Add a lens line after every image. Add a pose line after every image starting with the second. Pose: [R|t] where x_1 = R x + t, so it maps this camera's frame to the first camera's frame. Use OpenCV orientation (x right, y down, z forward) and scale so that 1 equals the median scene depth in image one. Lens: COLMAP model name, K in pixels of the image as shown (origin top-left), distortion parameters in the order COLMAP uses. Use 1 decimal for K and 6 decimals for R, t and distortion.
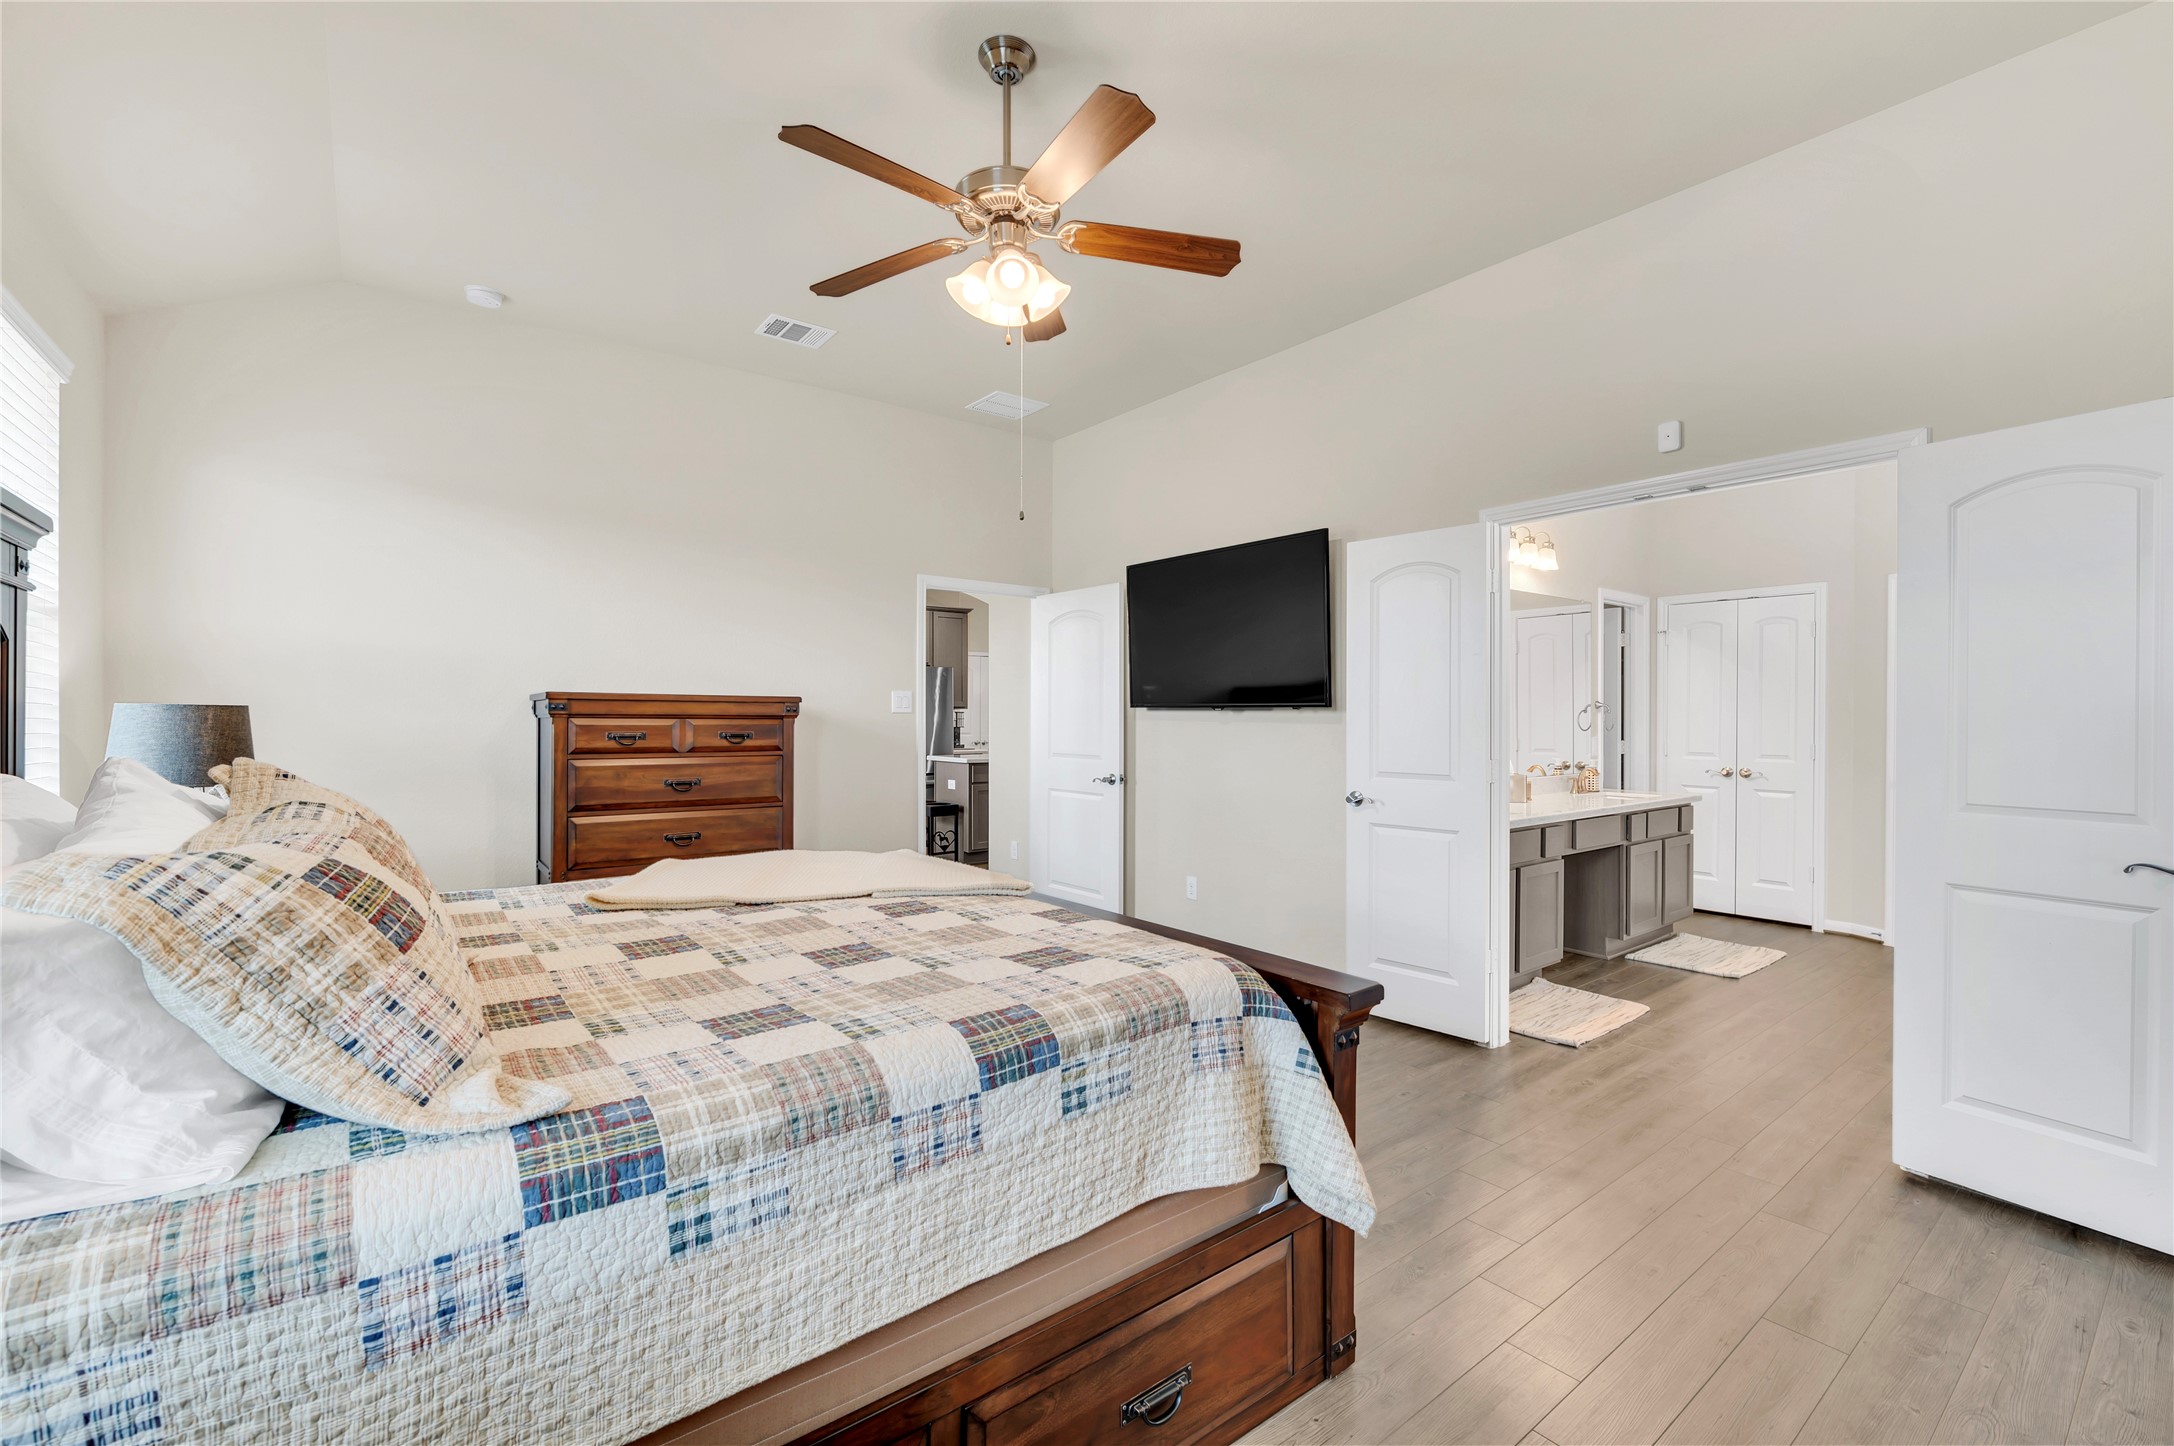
lens RADIAL K [[919.0, 0, 1105.3], [0, 919.0, 720.1], [0, 0, 1]] dist [-0.006069, -0.000493]
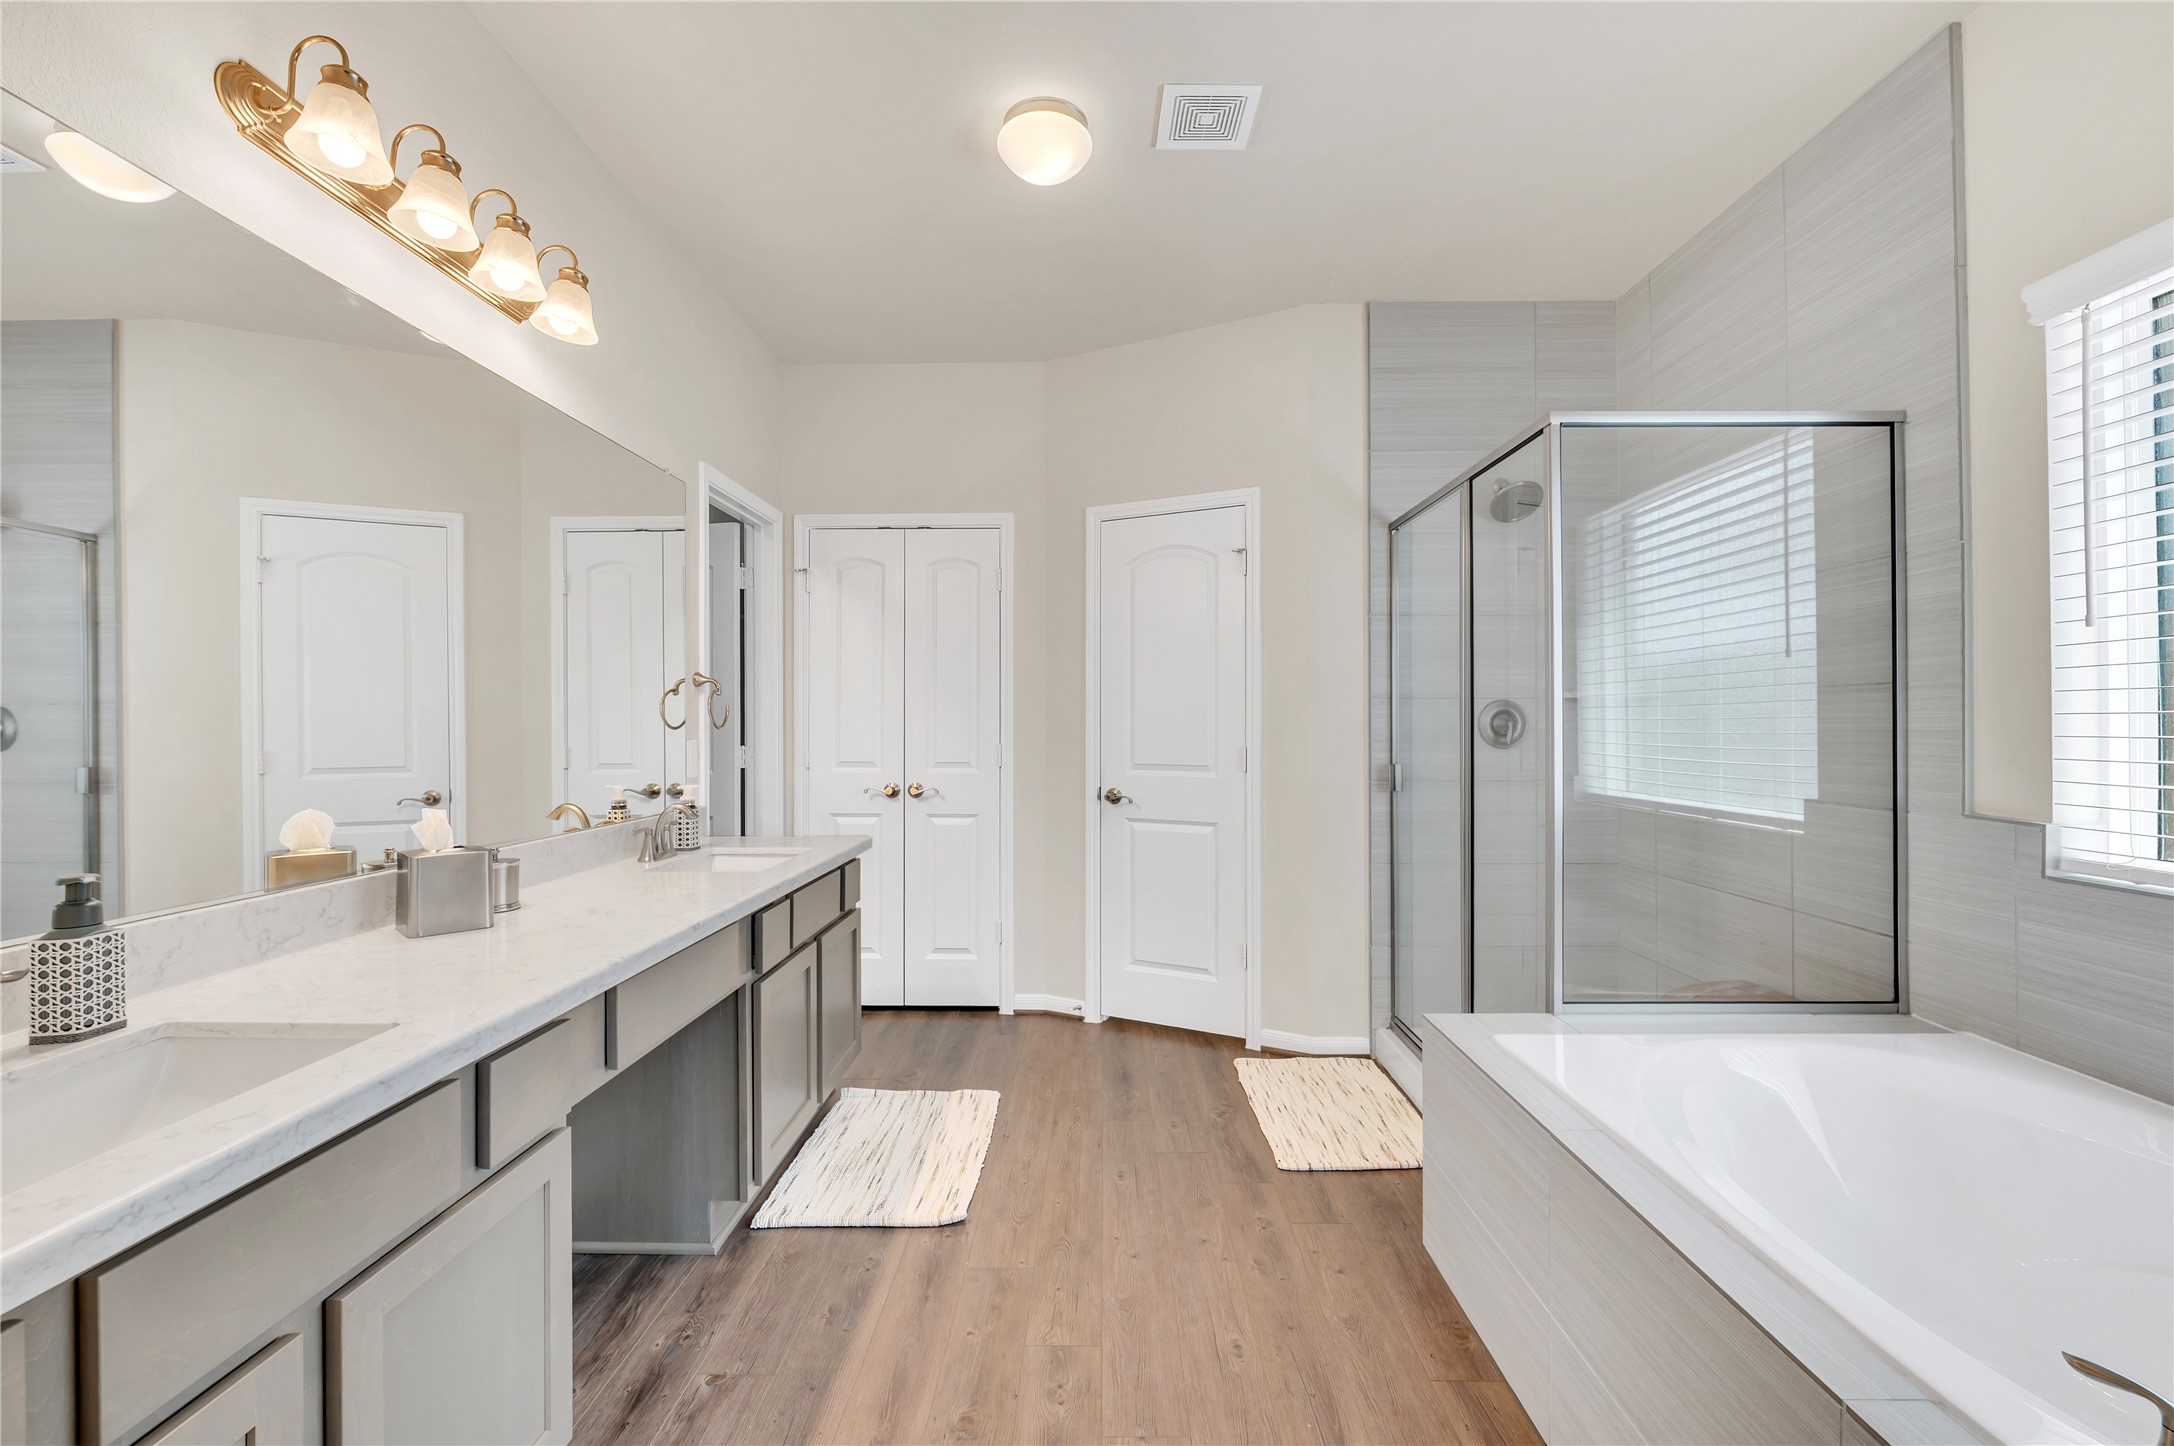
lens RADIAL K [[880.5, 0, 1085.5], [0, 880.5, 716.4], [0, 0, 1]] dist [-0.010753, -0.000693]
pose [[0.632379, 0.002002, 0.774657, 0.297463], [0.006662, 0.999946, -0.008023, 0.010554], [-0.774630, 0.010235, 0.632331, 0.527443]]
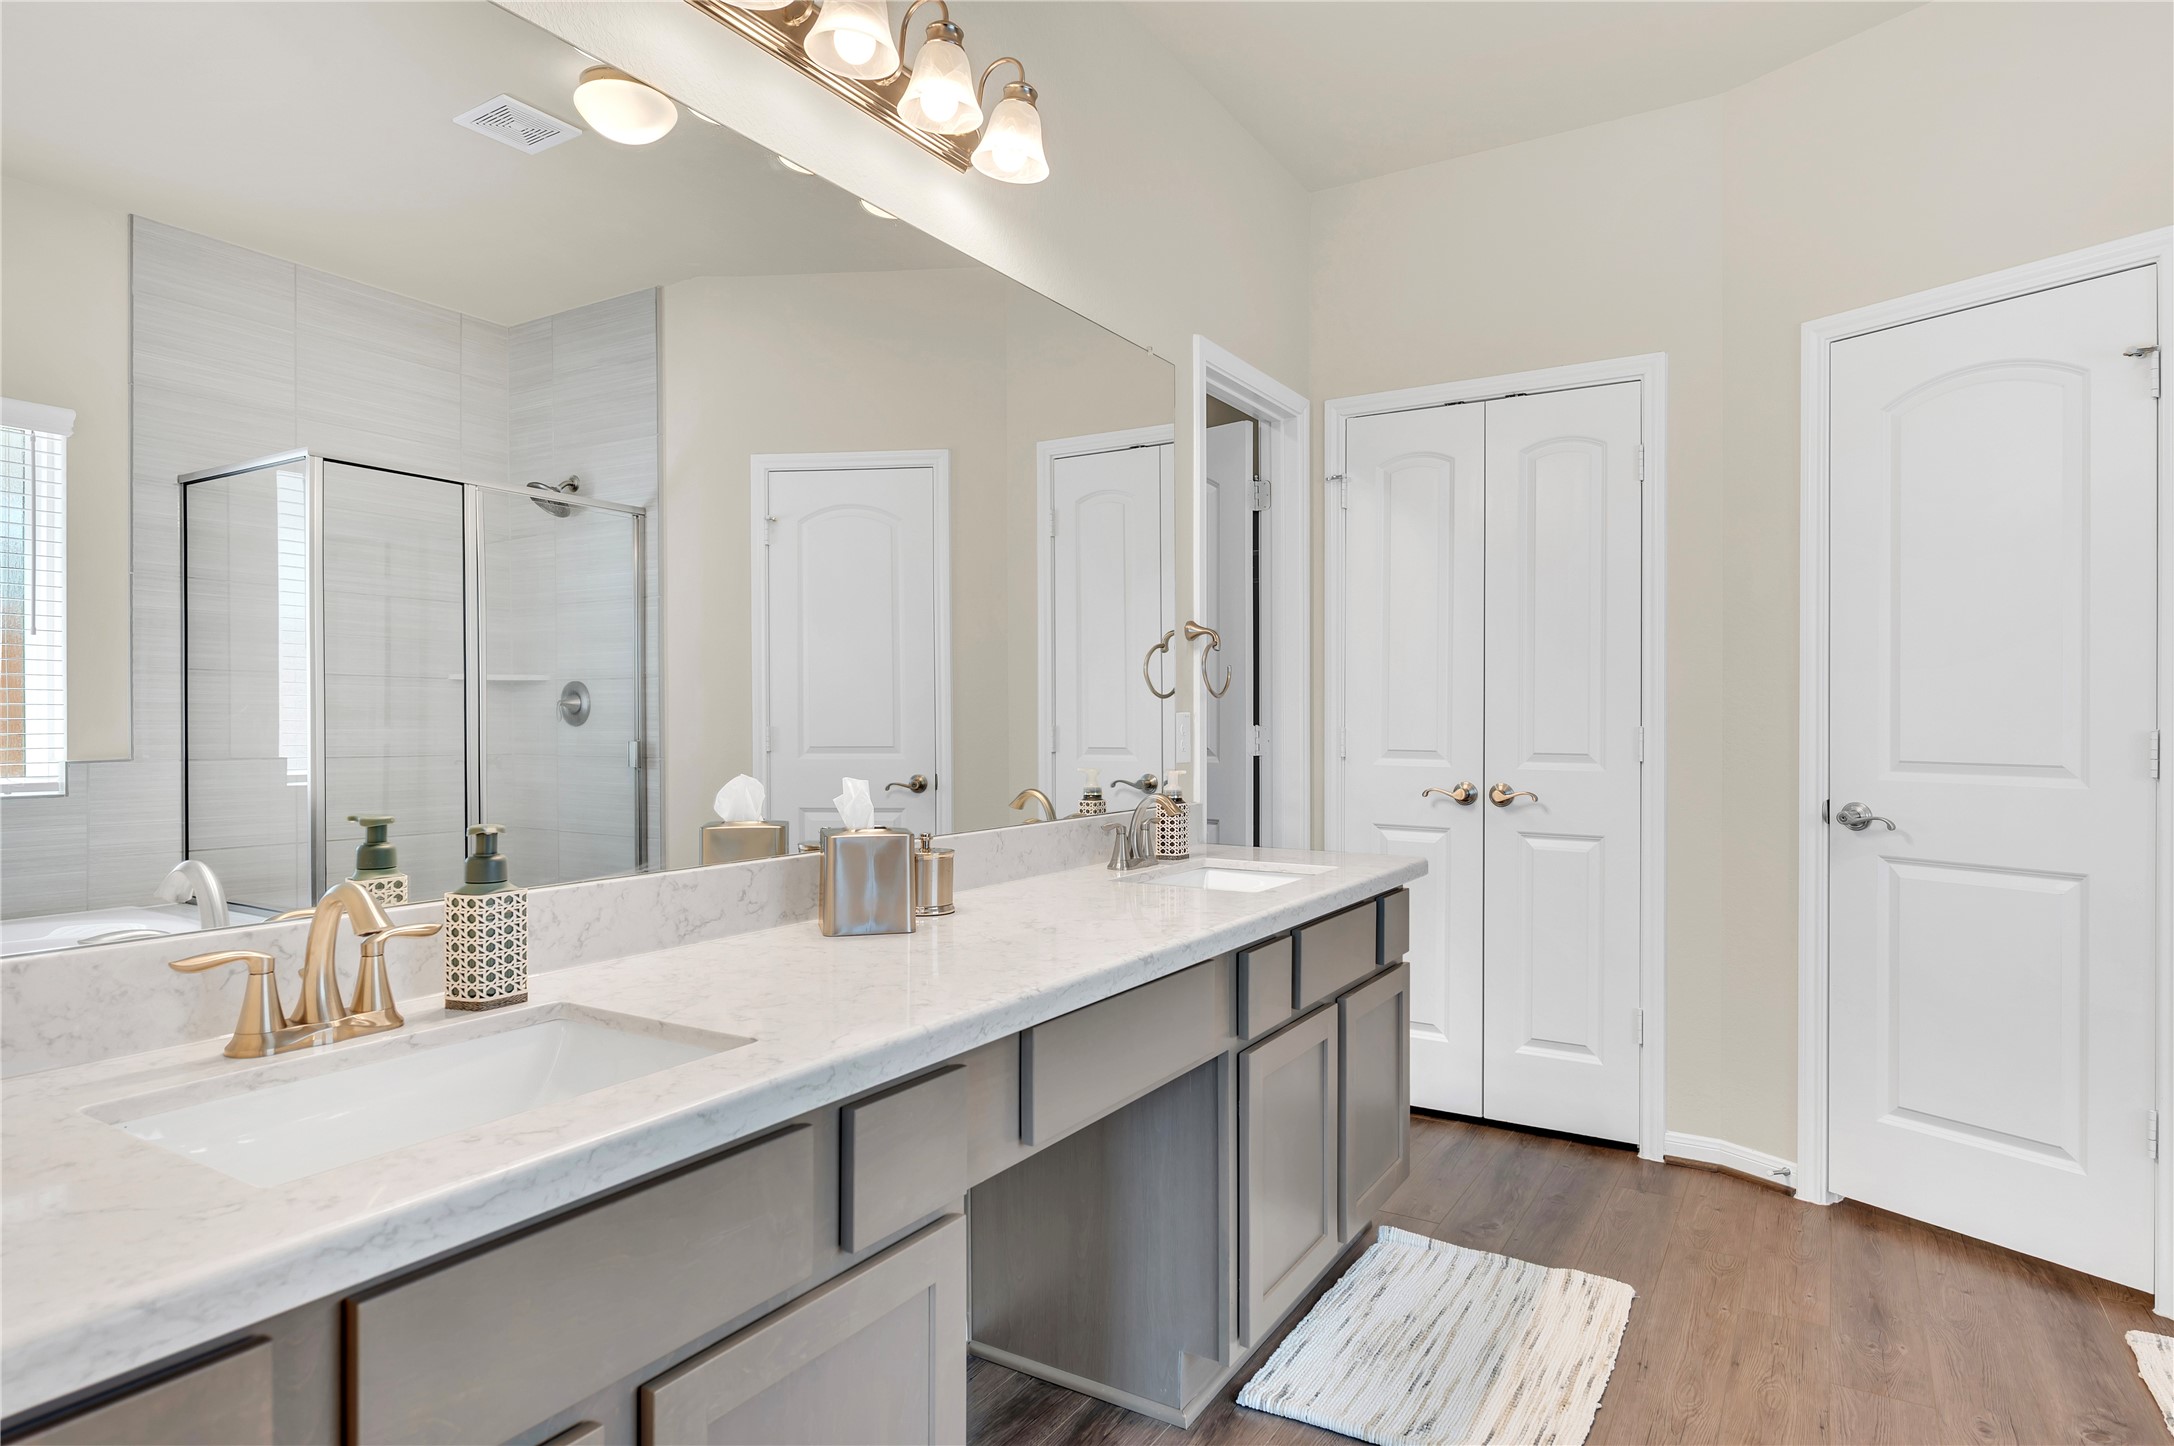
lens RADIAL K [[1191.5, 0, 1100.9], [0, 1191.5, 718.2], [0, 0, 1]] dist [-0.004670, -0.001342]
pose [[0.938382, -0.002008, 0.345593, 0.339242], [0.003149, 0.999991, -0.002739, 0.022967], [-0.345584, 0.003659, 0.938381, 0.560009]]
